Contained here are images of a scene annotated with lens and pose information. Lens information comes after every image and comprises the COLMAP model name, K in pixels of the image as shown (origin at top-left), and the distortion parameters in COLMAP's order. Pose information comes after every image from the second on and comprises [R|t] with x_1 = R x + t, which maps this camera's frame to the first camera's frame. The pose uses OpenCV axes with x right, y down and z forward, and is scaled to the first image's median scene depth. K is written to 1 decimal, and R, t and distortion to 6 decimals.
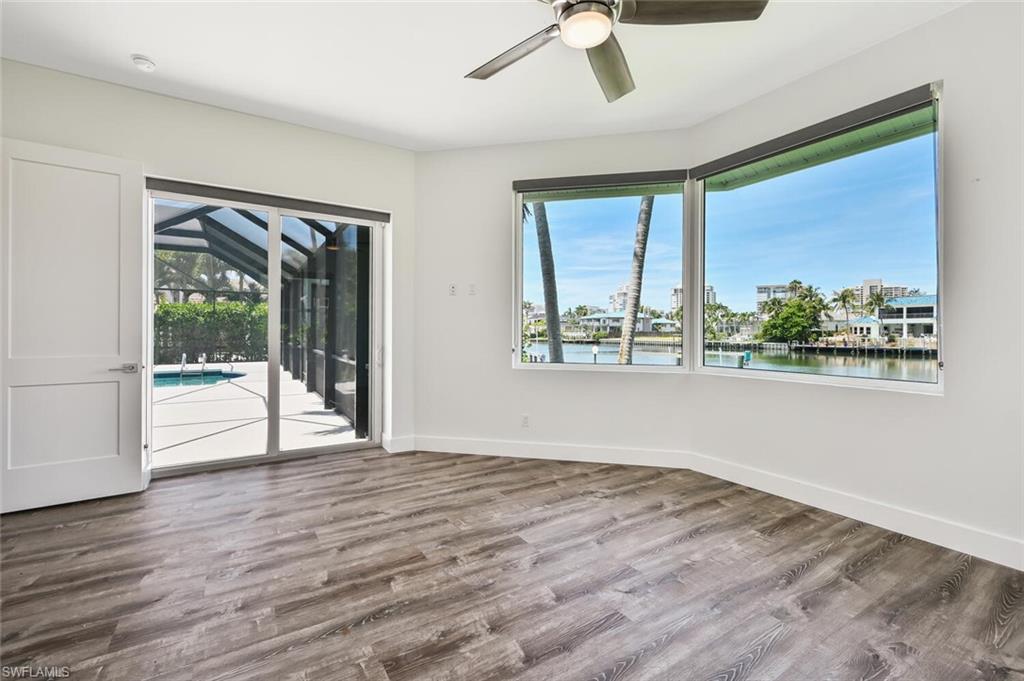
lens RADIAL K [[428.7, 0, 507.9], [0, 428.7, 331.0], [0, 0, 1]] dist [-0.002777, 0.000991]
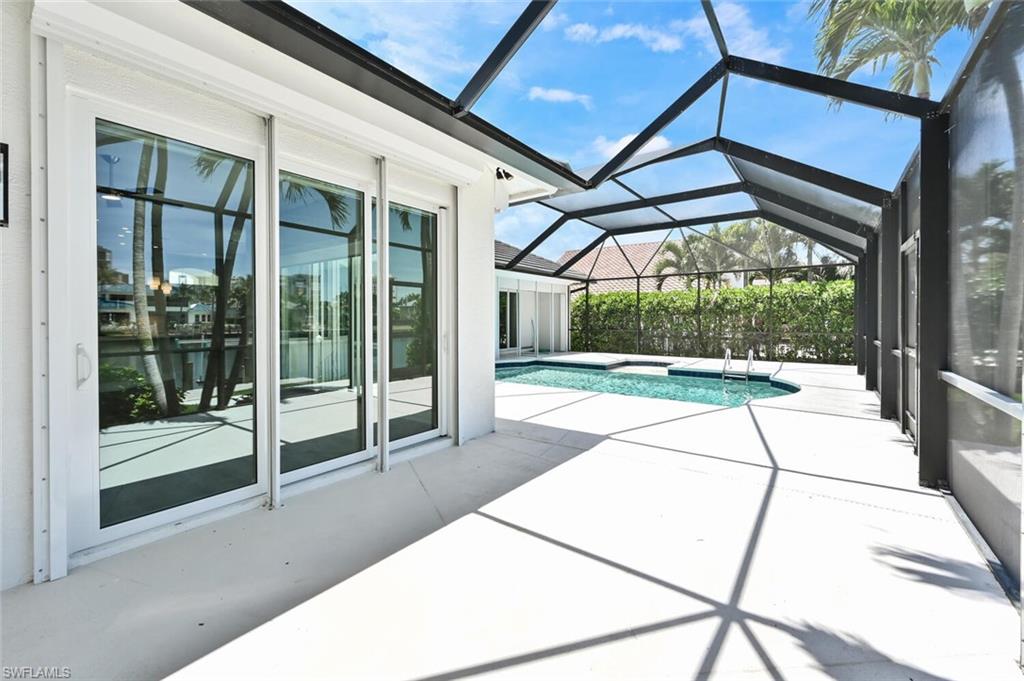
lens RADIAL K [[428.7, 0, 525.3], [0, 428.7, 324.6], [0, 0, 1]] dist [-0.002777, 0.000991]
pose [[0.383724, 0.009488, -0.923399, -0.120939], [-0.002207, 0.999954, 0.009358, 0.002424], [0.923445, -0.001553, 0.383728, 0.254573]]
